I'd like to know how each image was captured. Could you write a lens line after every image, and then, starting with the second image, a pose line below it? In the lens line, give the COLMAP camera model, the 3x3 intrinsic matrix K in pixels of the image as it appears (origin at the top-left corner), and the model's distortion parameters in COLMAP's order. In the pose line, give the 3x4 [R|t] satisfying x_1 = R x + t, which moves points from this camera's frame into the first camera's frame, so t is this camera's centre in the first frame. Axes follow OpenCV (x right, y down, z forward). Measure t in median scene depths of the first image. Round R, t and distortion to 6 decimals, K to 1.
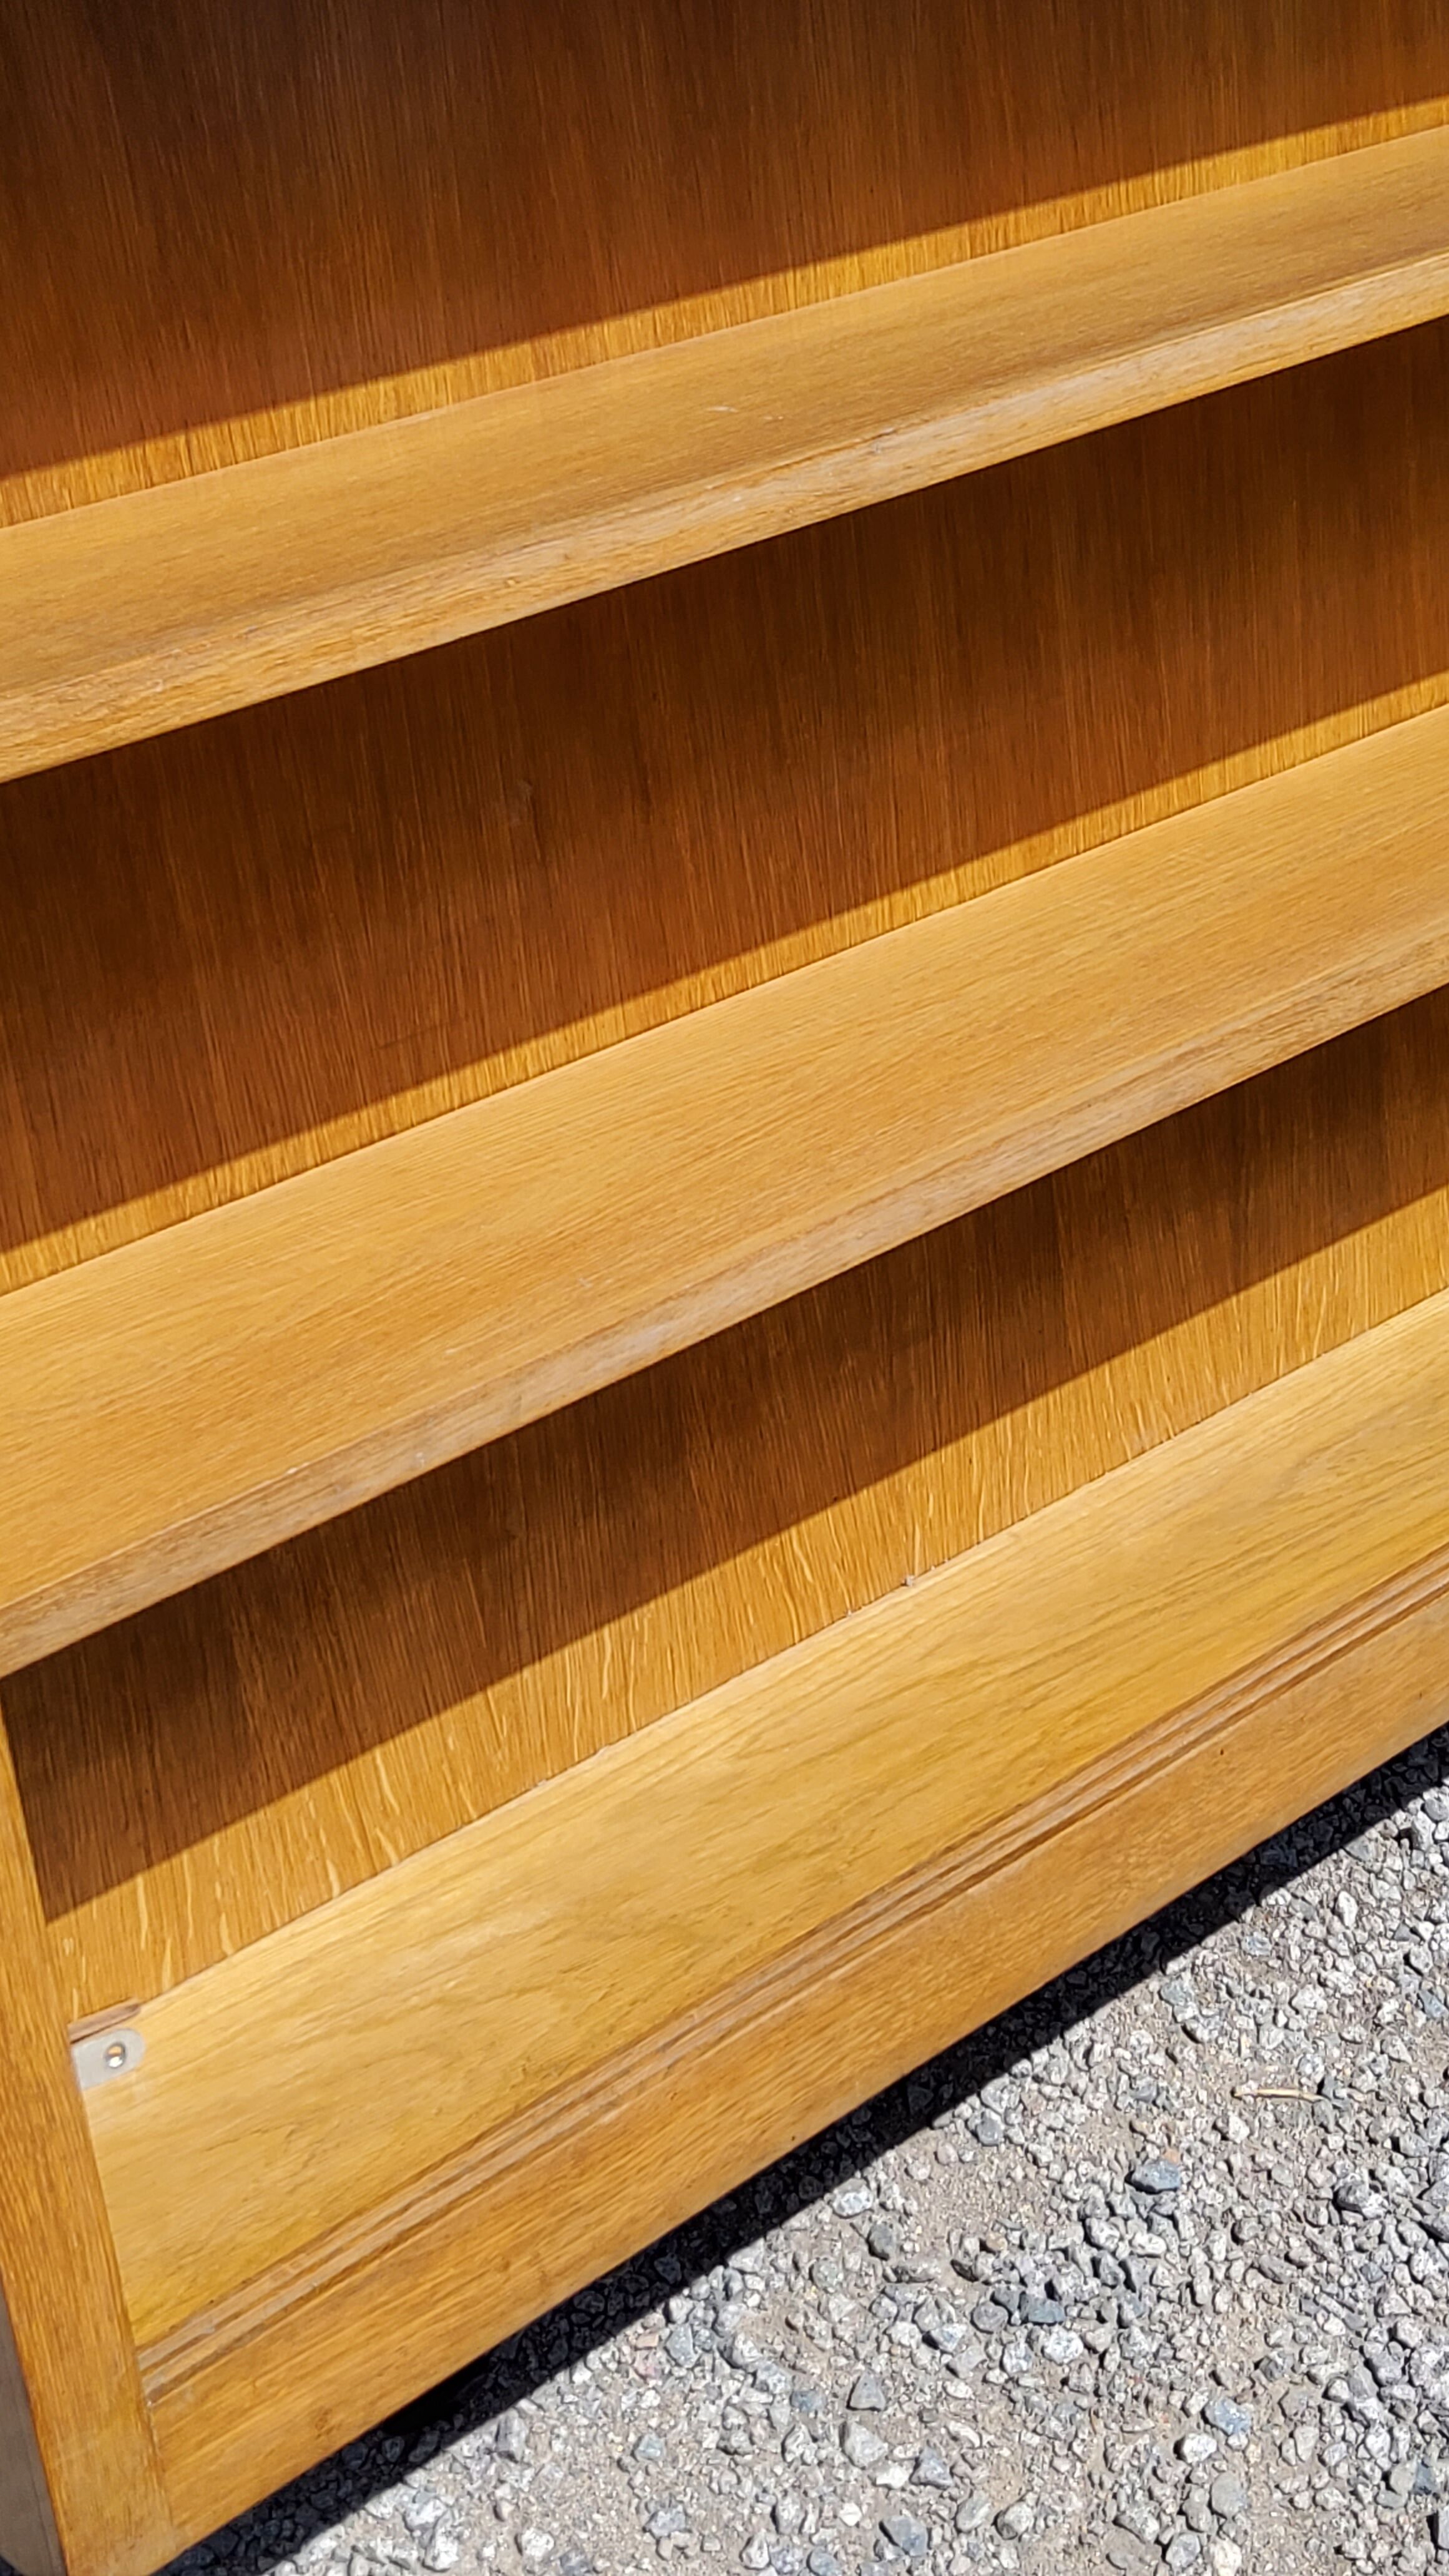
lens RADIAL K [[3836.4, 0, 763.2], [0, 3836.4, 1256.9], [0, 0, 1]] dist [0.171617, -0.468449]
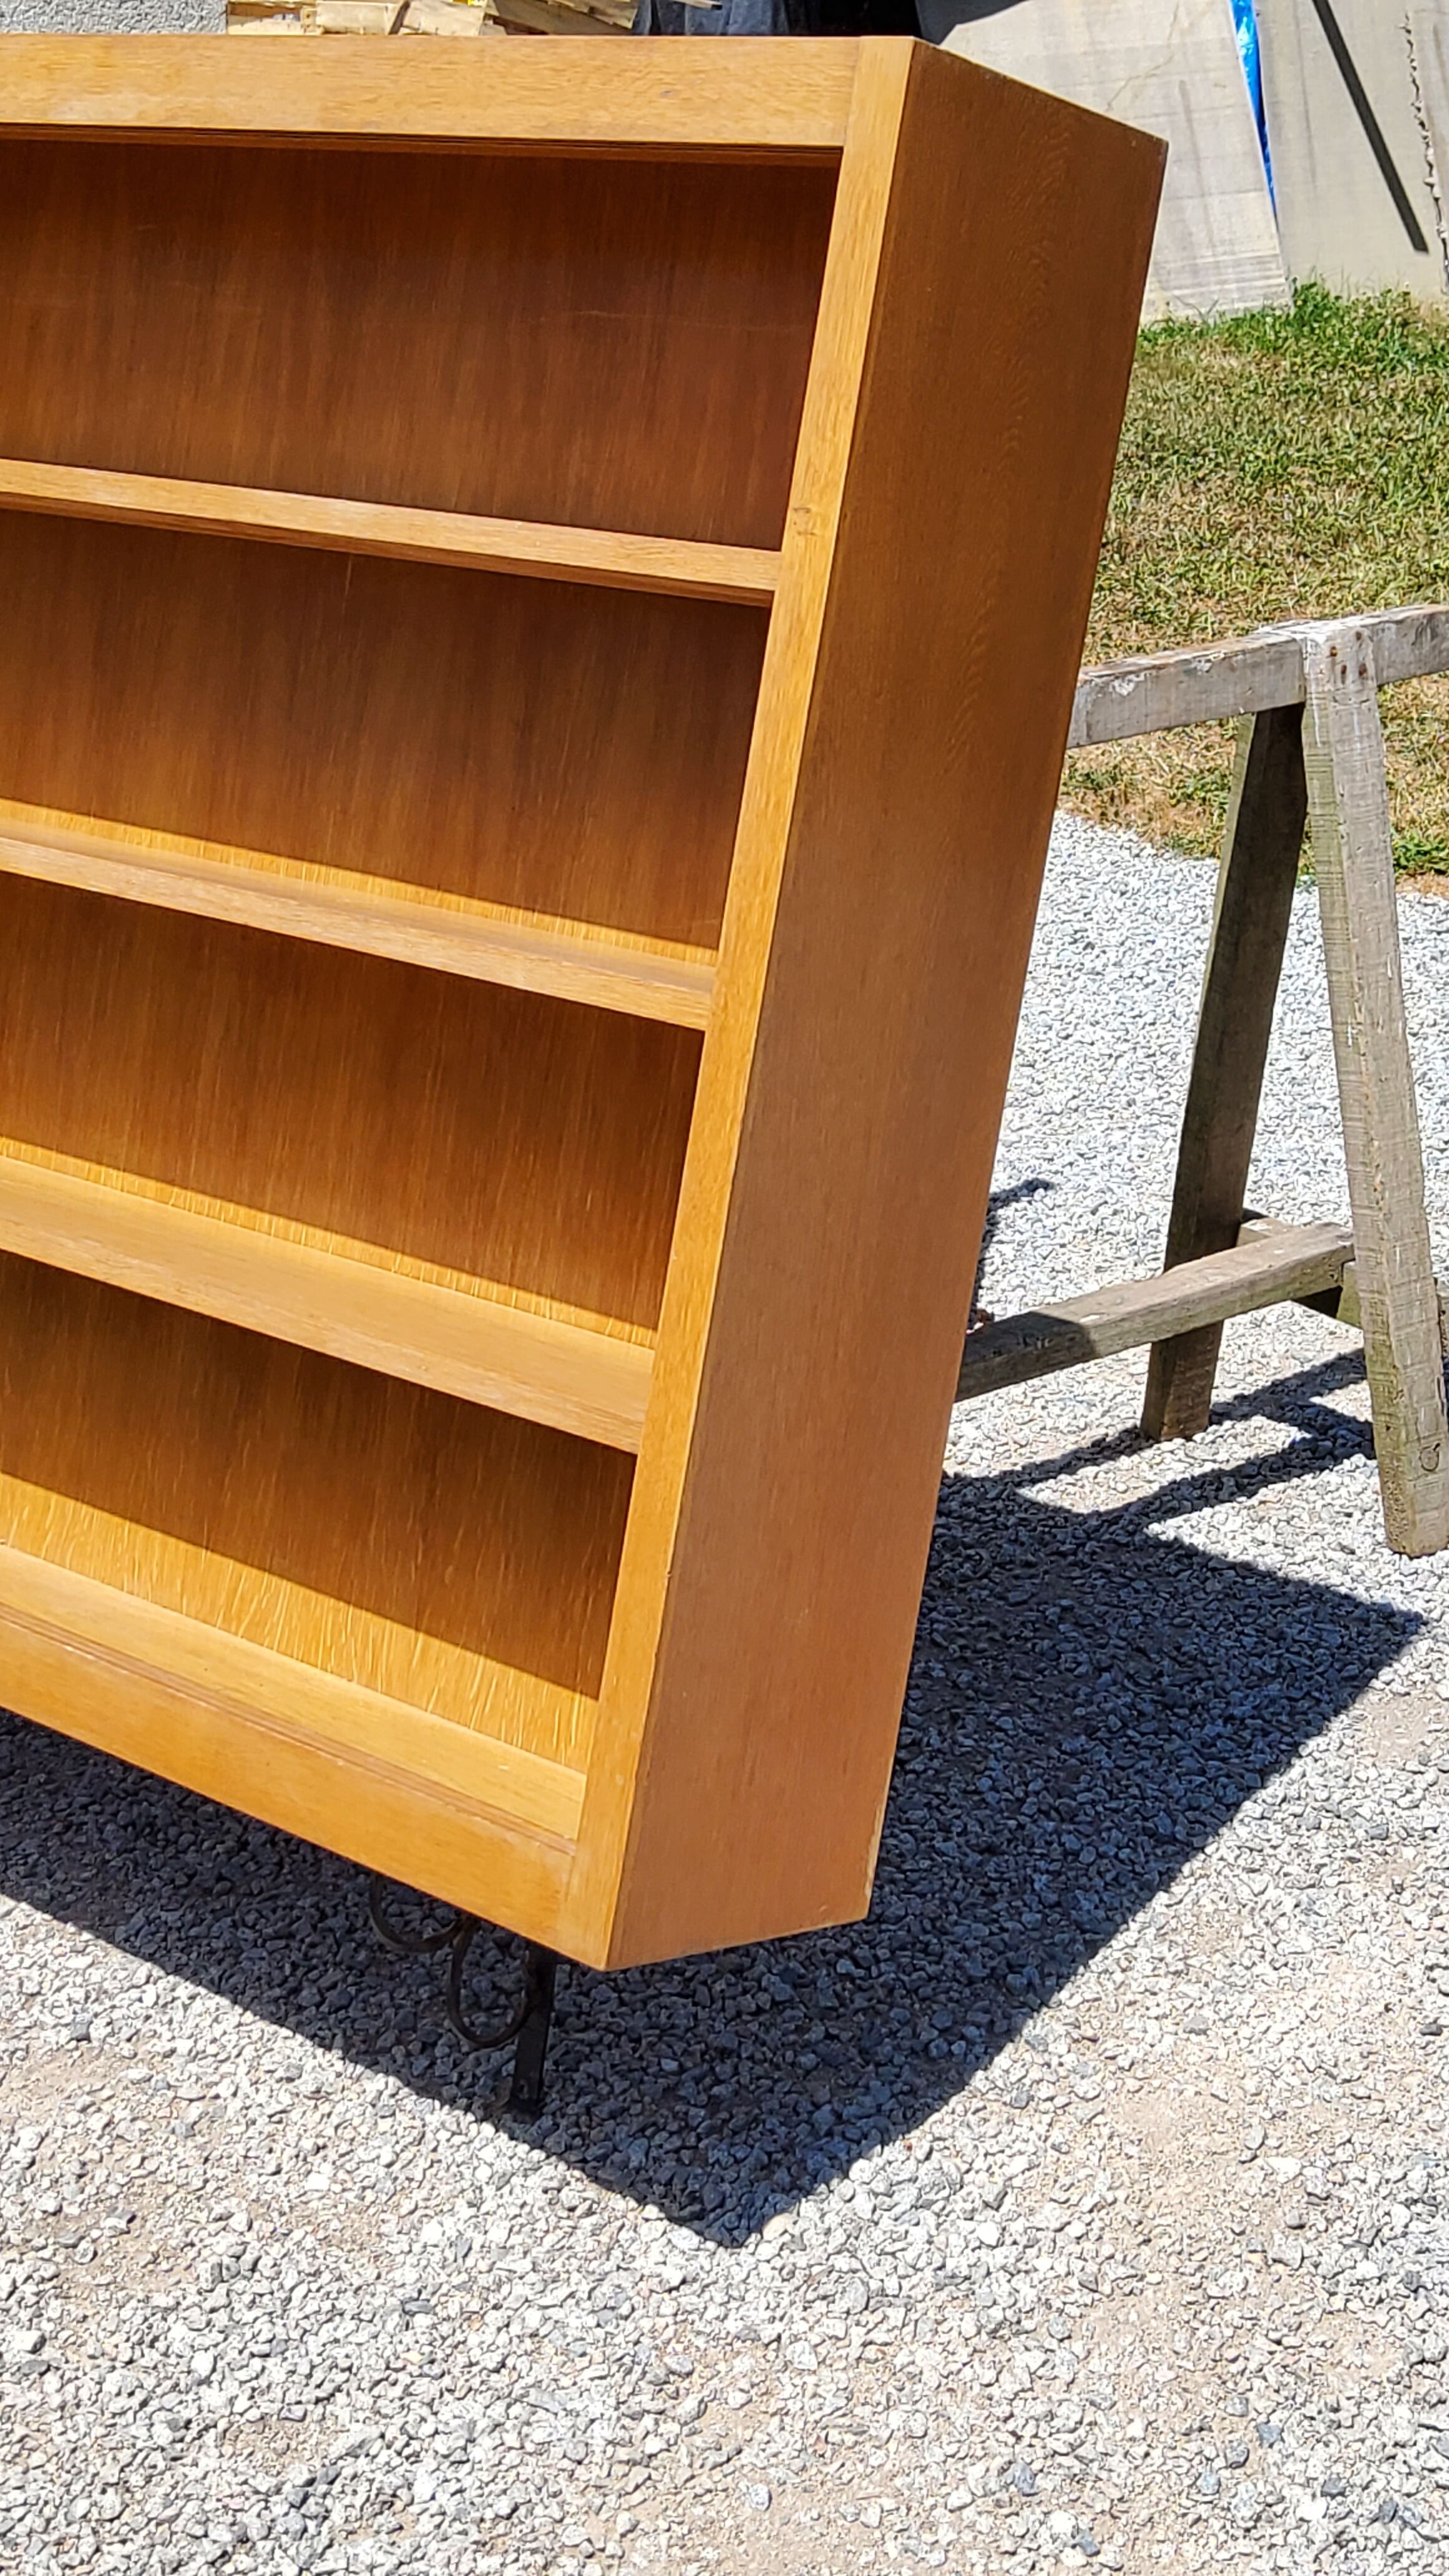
lens RADIAL K [[3836.4, 0, 763.2], [0, 3836.4, 1256.9], [0, 0, 1]] dist [0.171617, -0.468449]
pose [[0.097546, 0.257349, -0.961382, 2.020742], [-0.540769, 0.824653, 0.165879, -0.587802], [0.835496, 0.503705, 0.219608, 0.976672]]
